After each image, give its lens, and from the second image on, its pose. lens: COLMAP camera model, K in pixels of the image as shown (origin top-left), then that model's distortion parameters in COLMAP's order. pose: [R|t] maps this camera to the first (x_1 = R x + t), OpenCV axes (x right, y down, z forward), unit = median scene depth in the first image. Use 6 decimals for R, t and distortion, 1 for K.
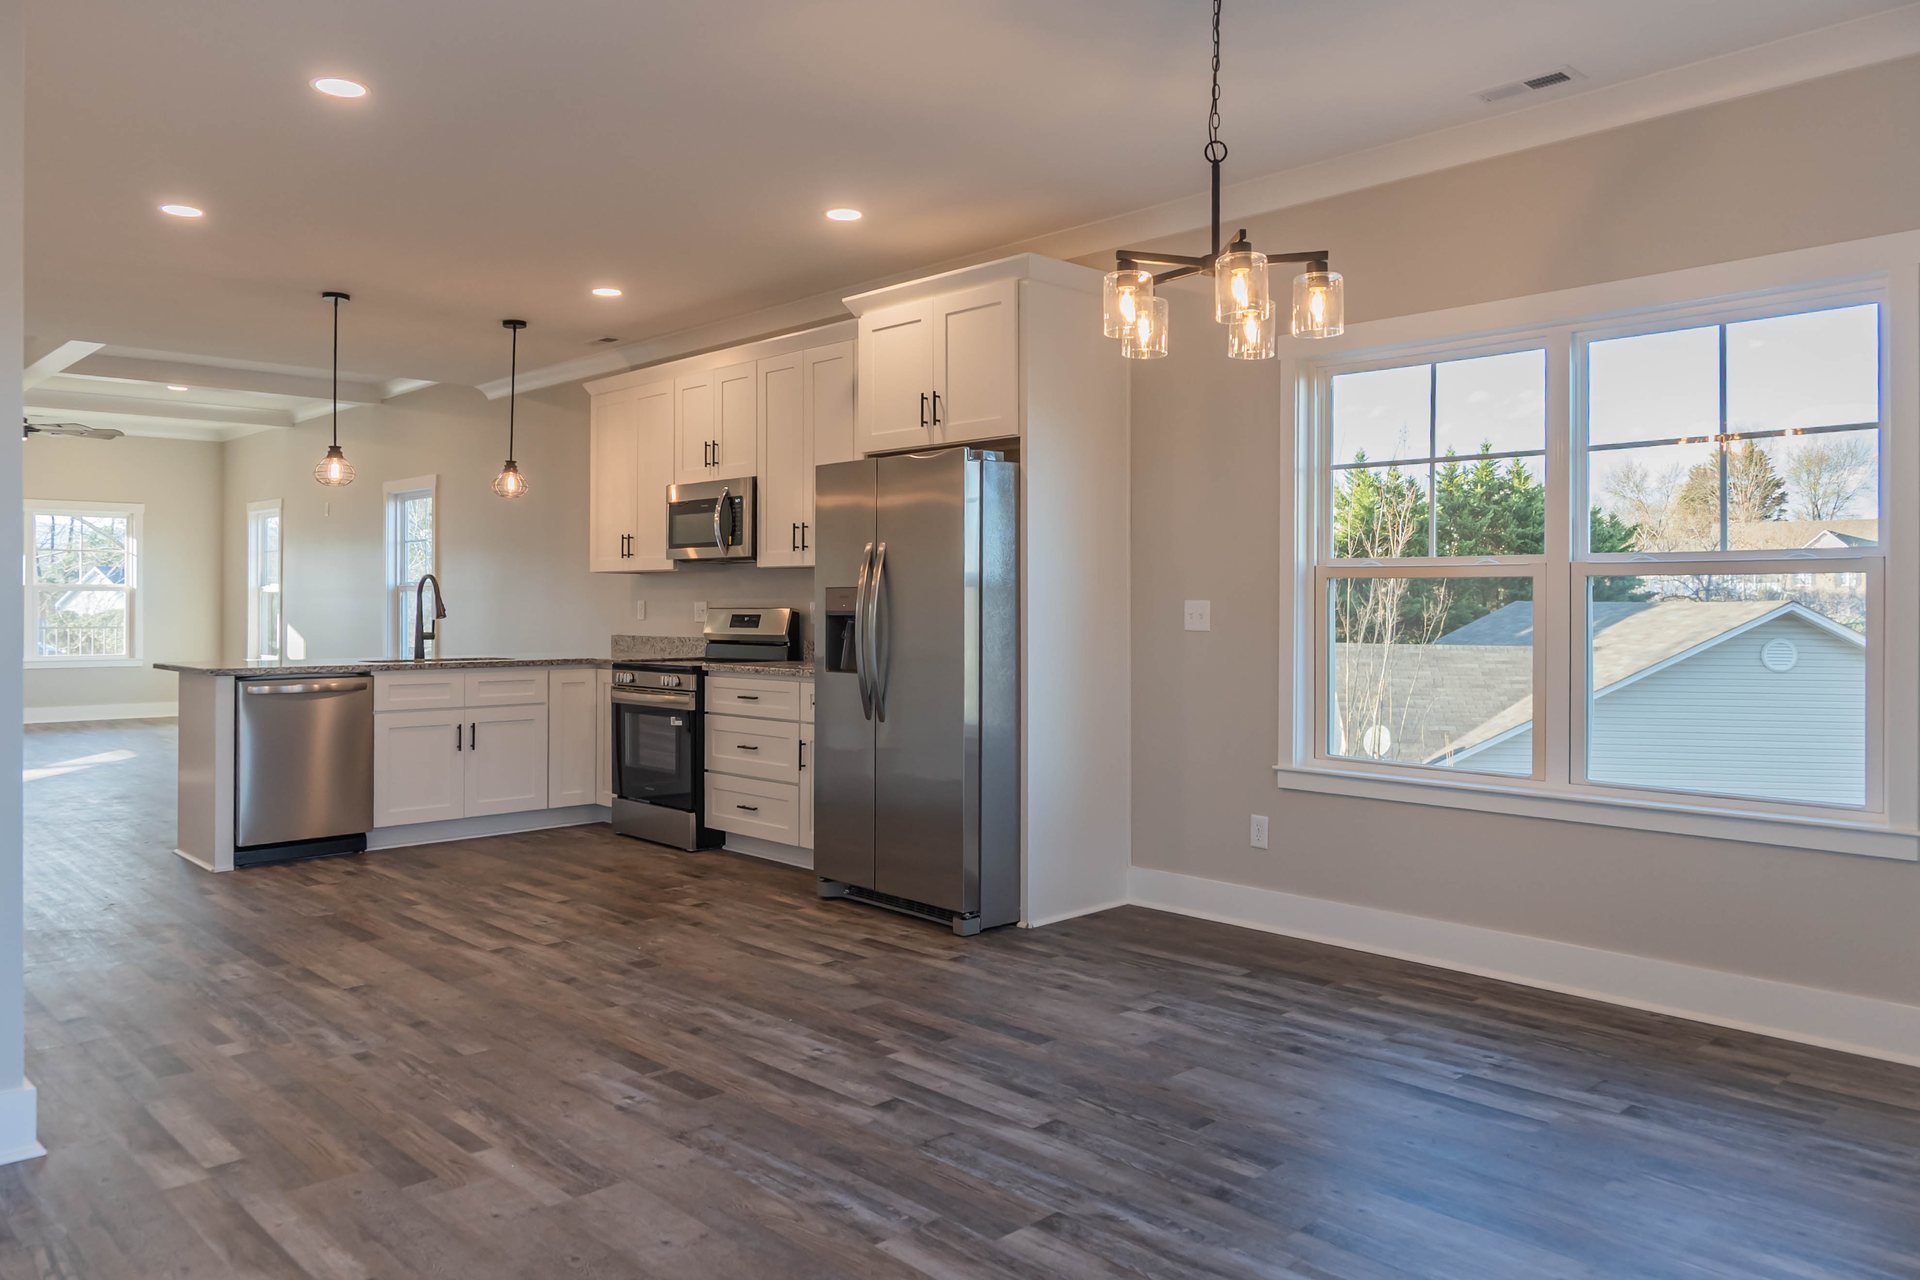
lens RADIAL K [[1002.3, 0, 948.0], [0, 1002.3, 608.3], [0, 0, 1]] dist [-0.000365, 0.000027]
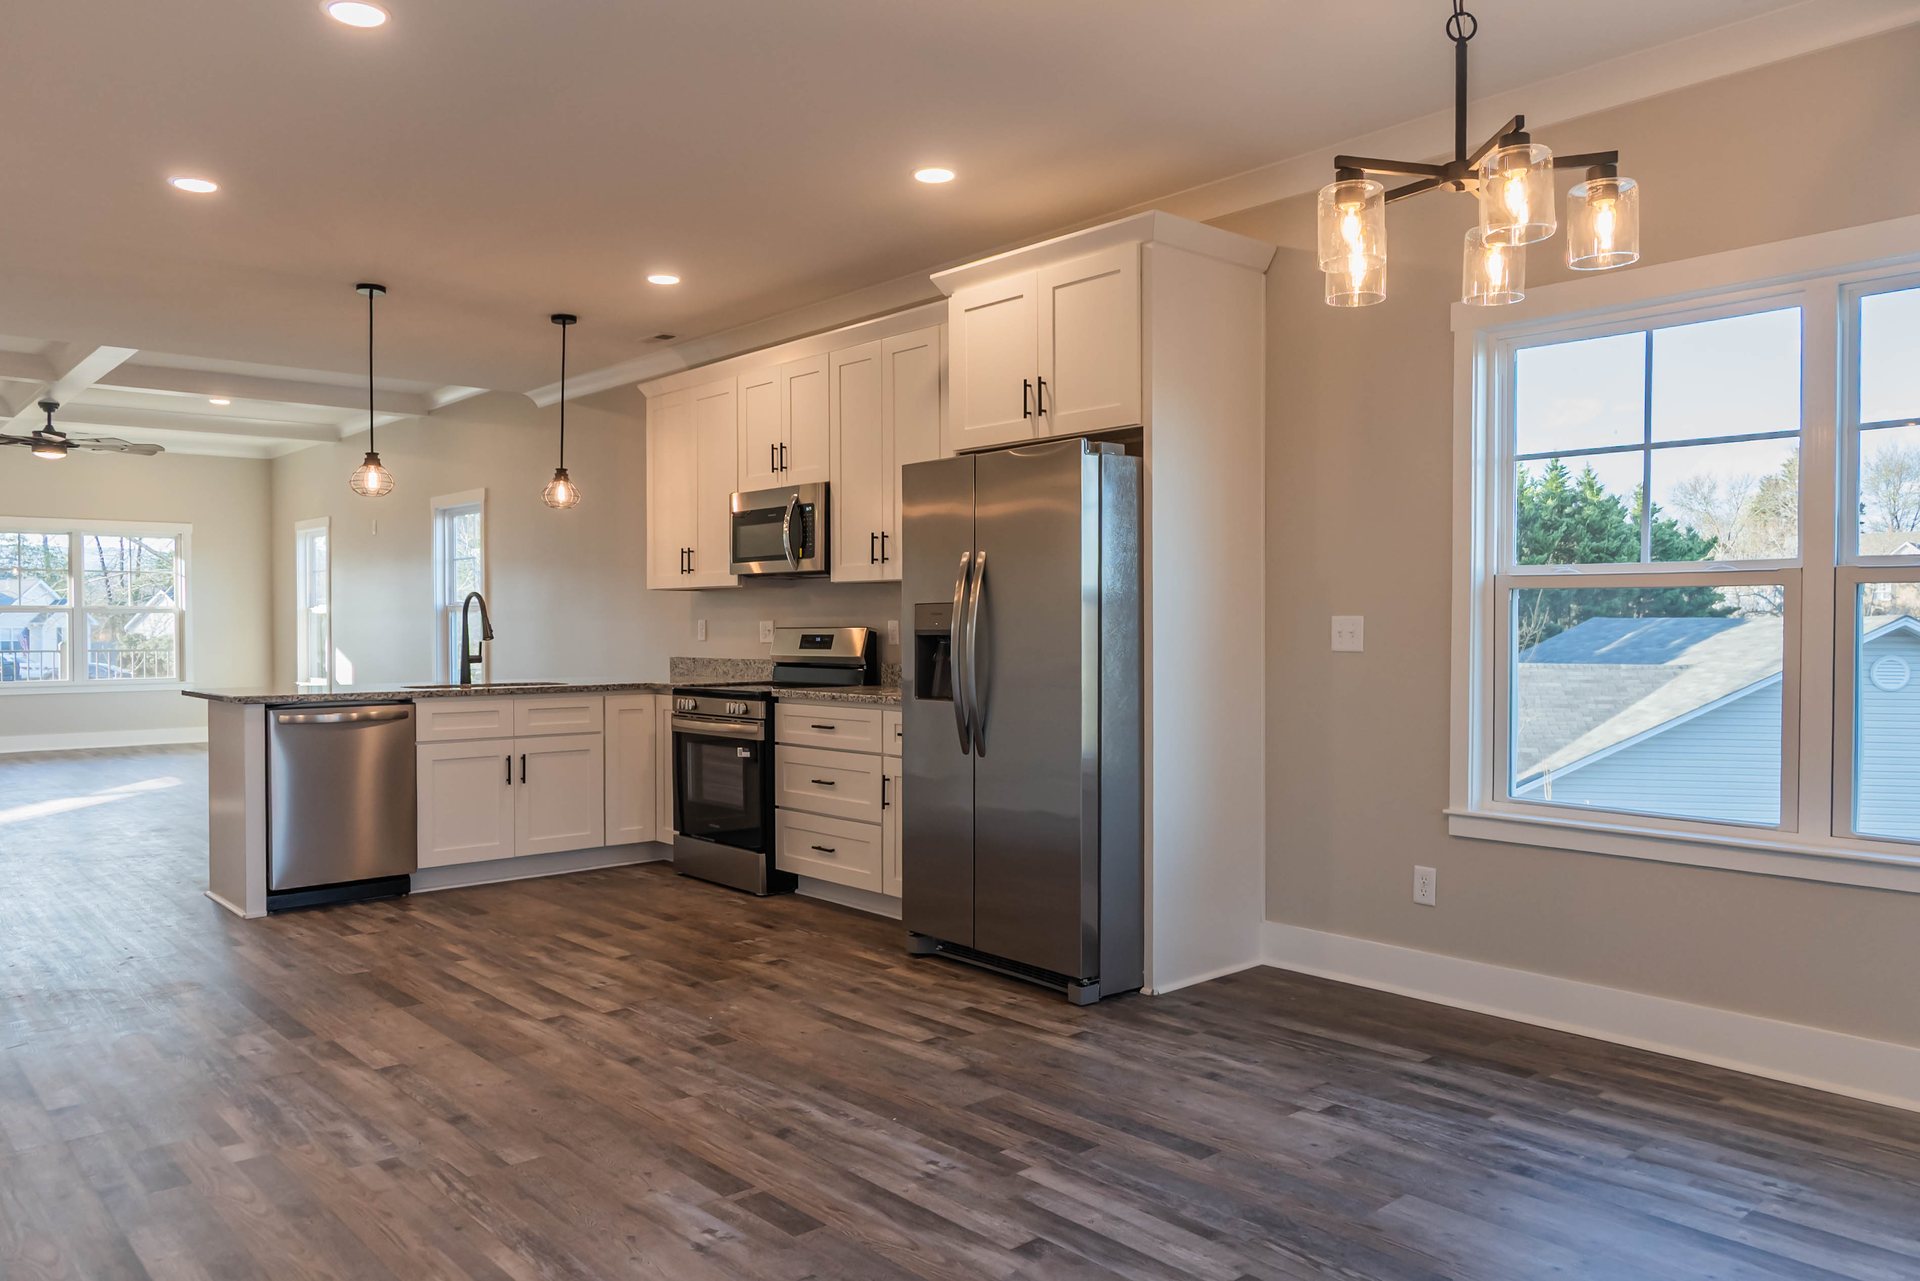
lens RADIAL K [[1004.1, 0, 960.0], [0, 1004.1, 640.5], [0, 0, 1]] dist [0.001947, 0.000564]
pose [[0.999317, -0.003900, -0.036742, -0.053778], [0.004374, 0.999908, 0.012846, 0.000656], [0.036689, -0.012998, 0.999242, 0.129750]]
